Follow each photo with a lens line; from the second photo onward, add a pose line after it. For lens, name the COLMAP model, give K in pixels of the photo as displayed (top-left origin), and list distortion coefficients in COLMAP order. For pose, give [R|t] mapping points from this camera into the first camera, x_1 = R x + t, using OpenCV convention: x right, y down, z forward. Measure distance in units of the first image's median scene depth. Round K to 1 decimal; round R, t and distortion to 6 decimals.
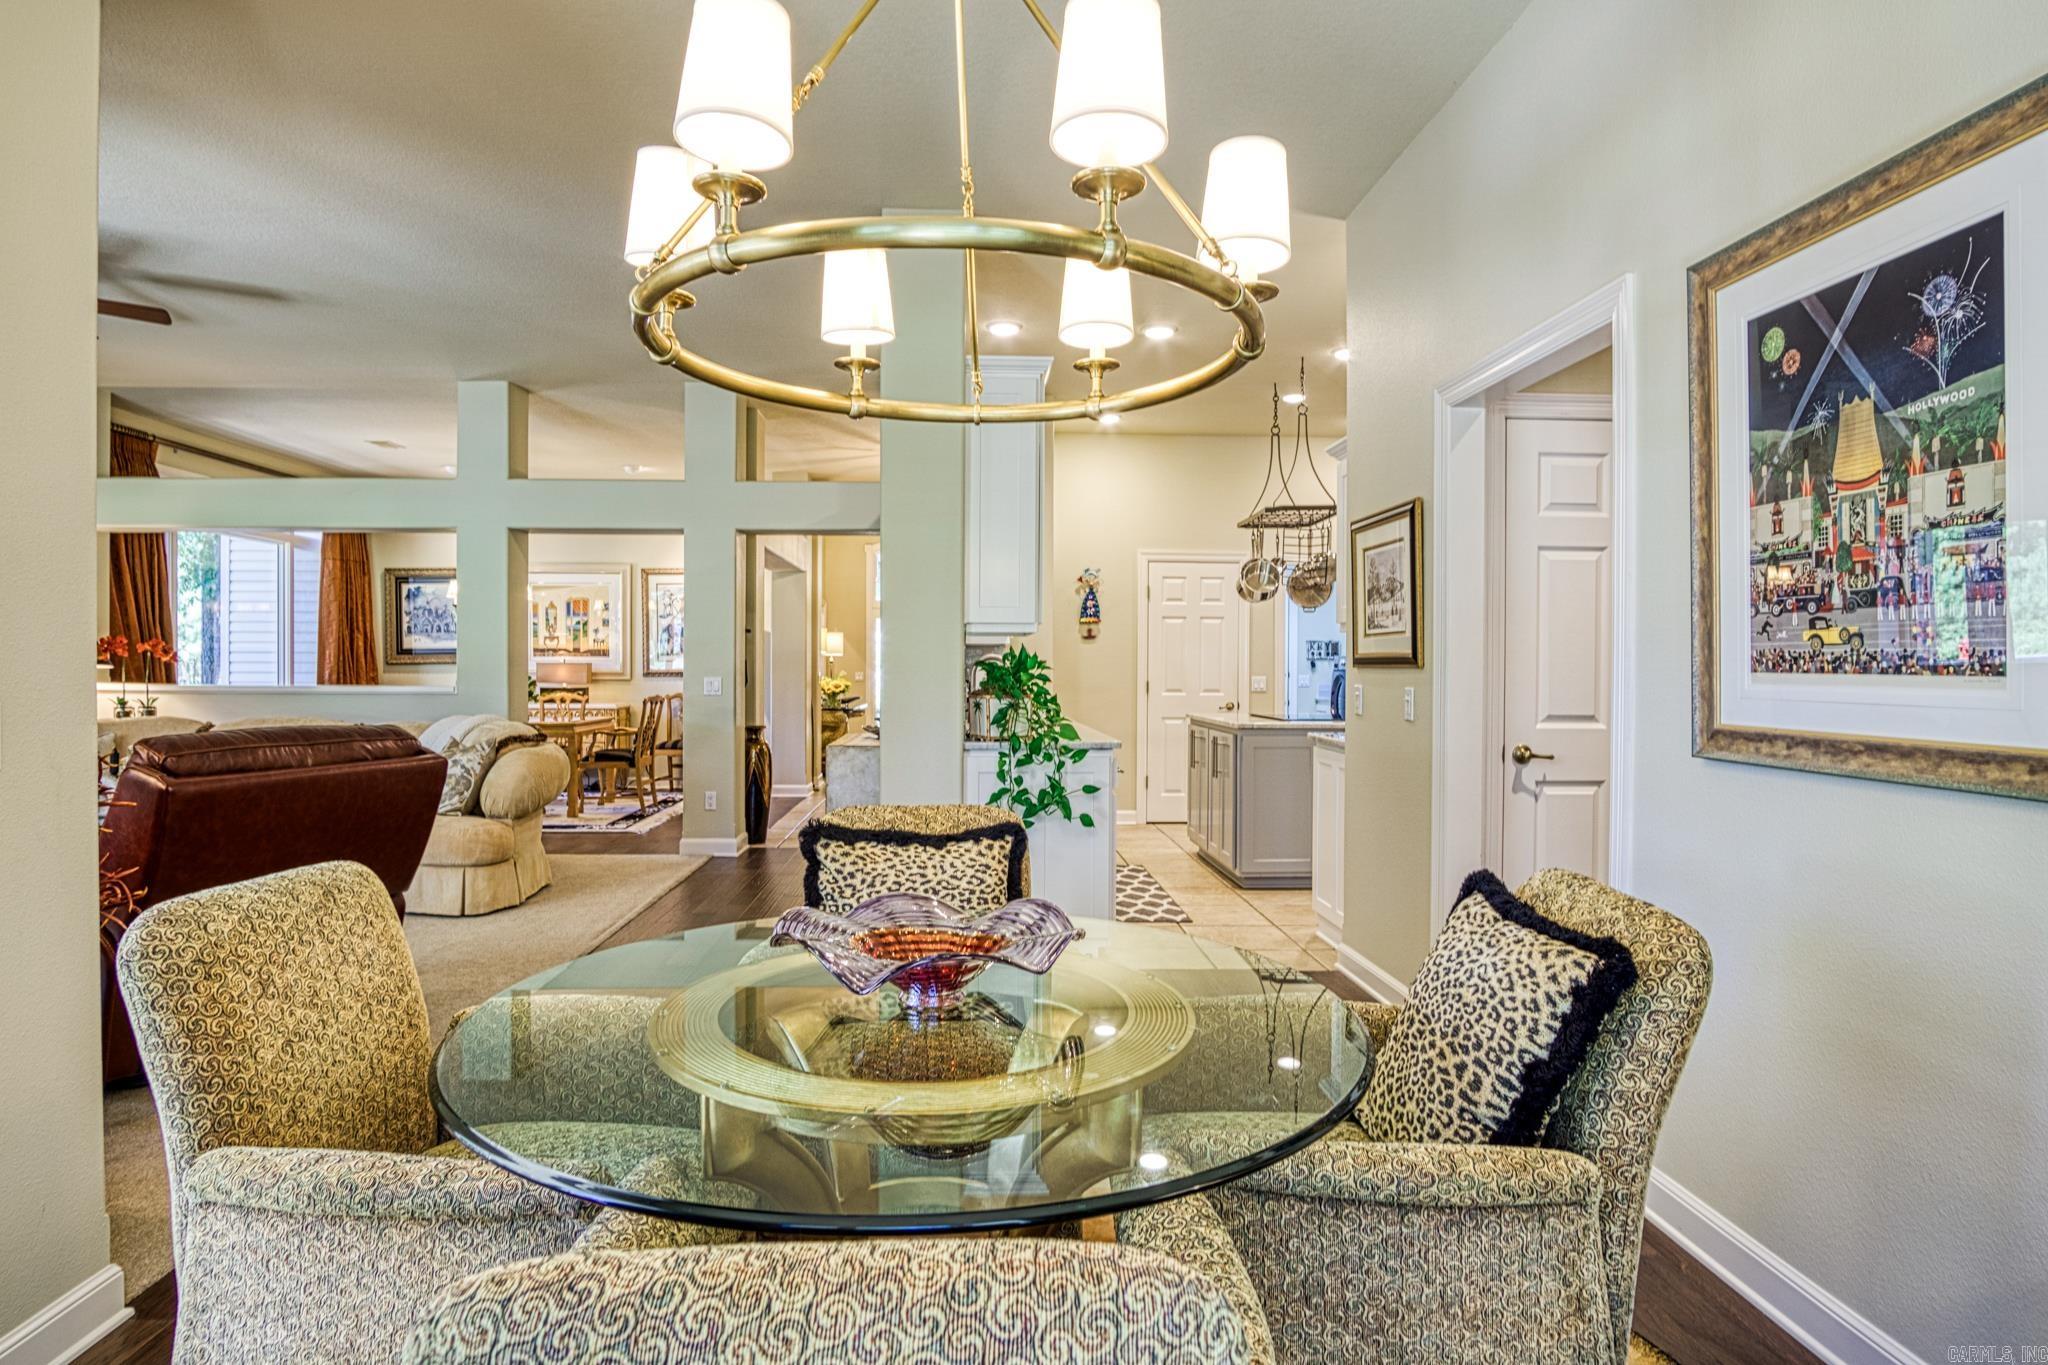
lens RADIAL K [[1120.4, 0, 1019.8], [0, 1120.4, 674.4], [0, 0, 1]] dist [-0.043217, 0.017737]
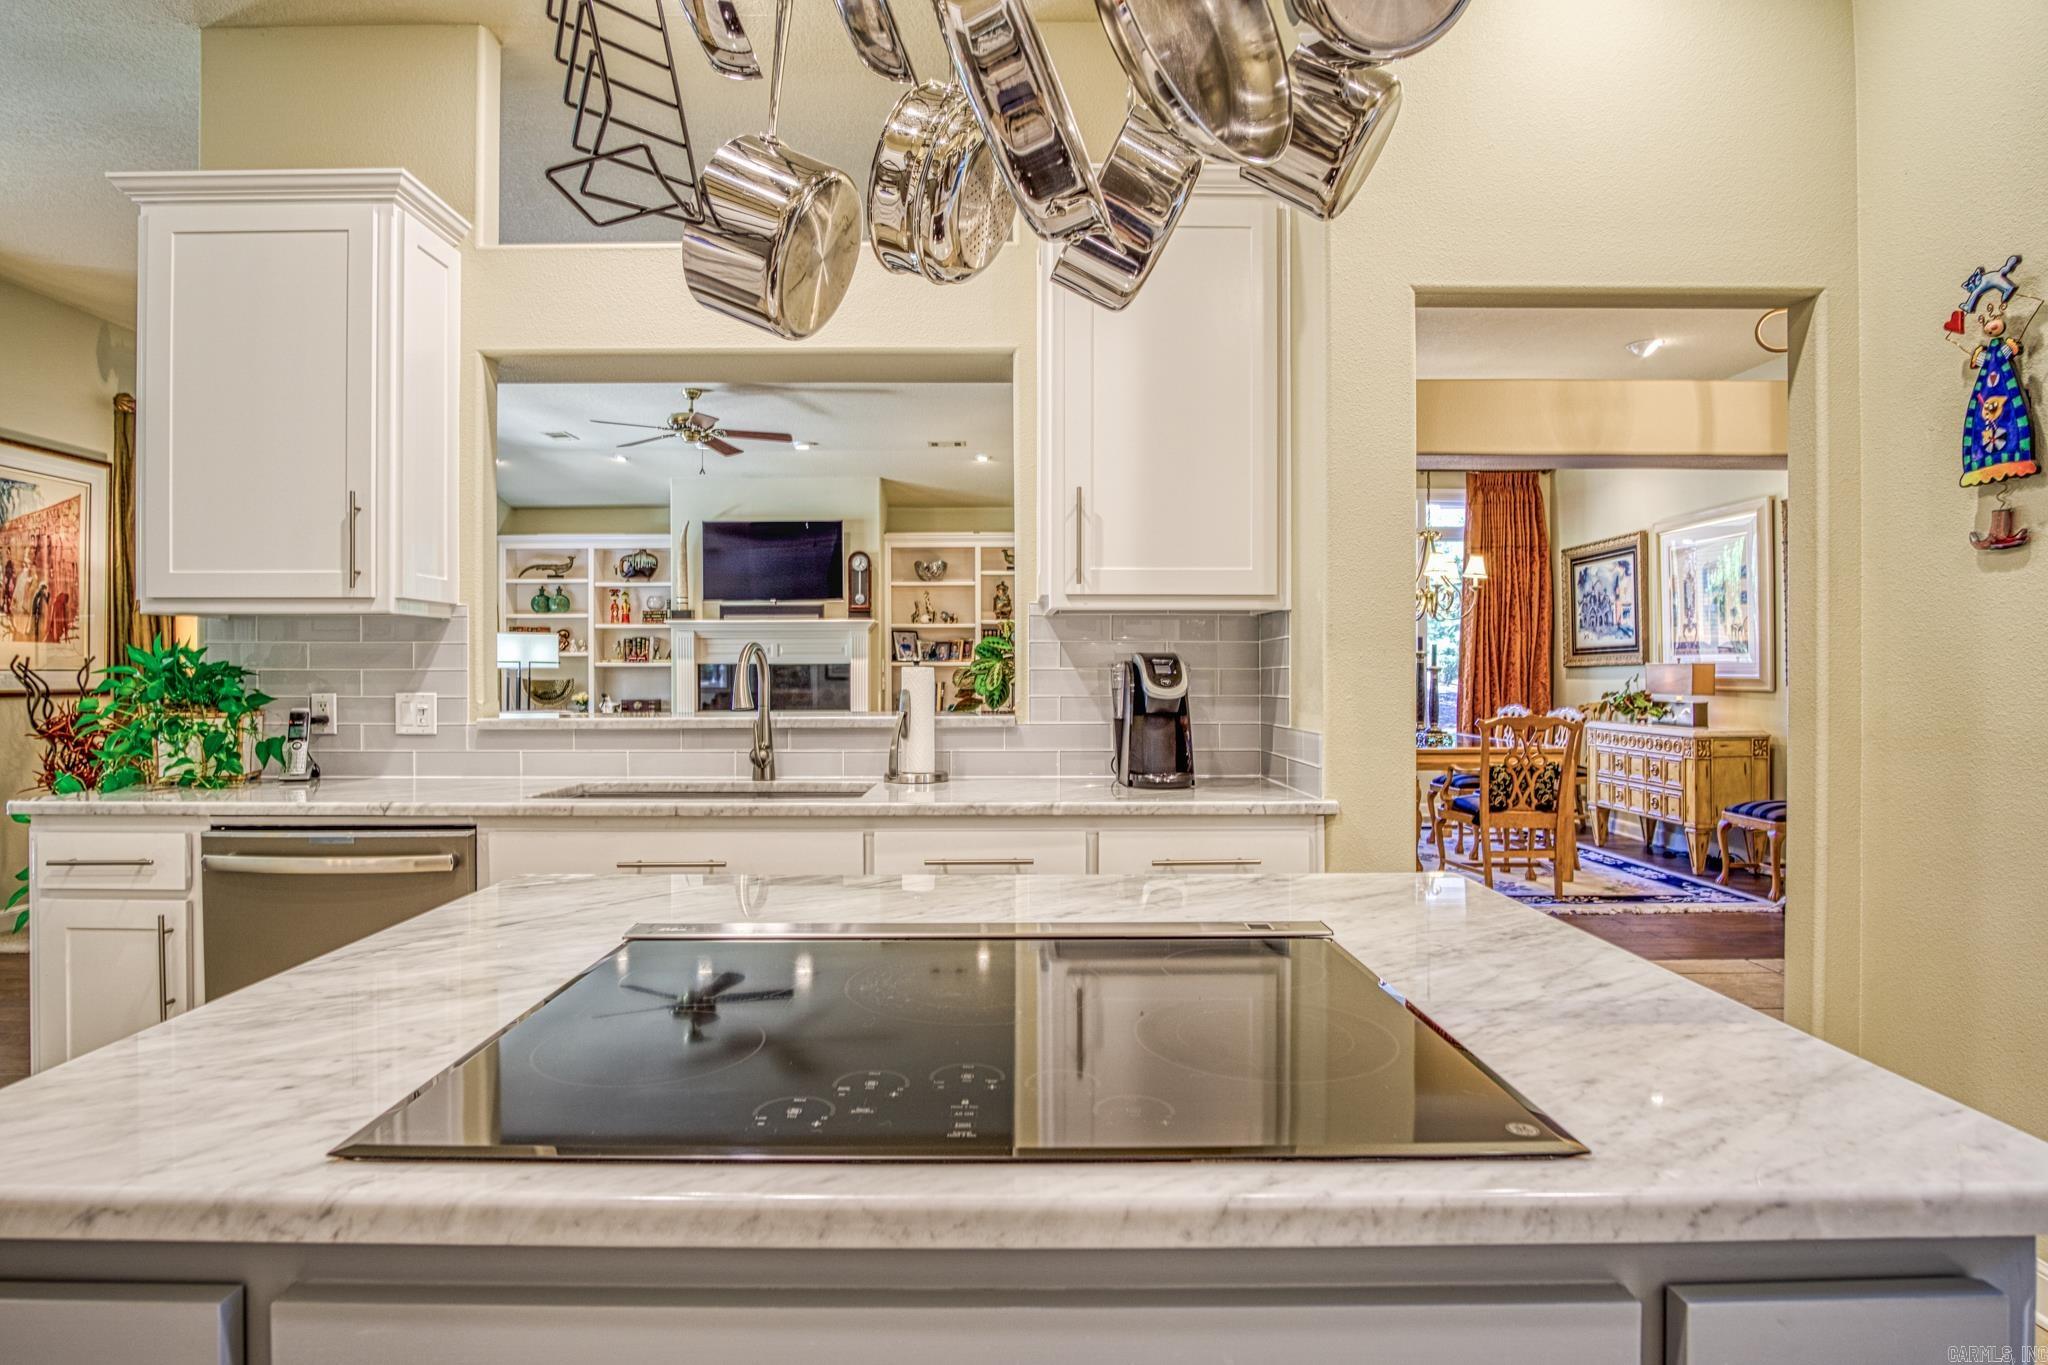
lens RADIAL K [[1120.4, 0, 1019.8], [0, 1120.4, 674.4], [0, 0, 1]] dist [-0.043217, 0.017737]
pose [[-0.046775, -0.000327, -0.998905, 0.252865], [-0.004913, 0.999988, -0.000097, -0.002331], [0.998893, 0.004903, -0.046776, 0.639449]]
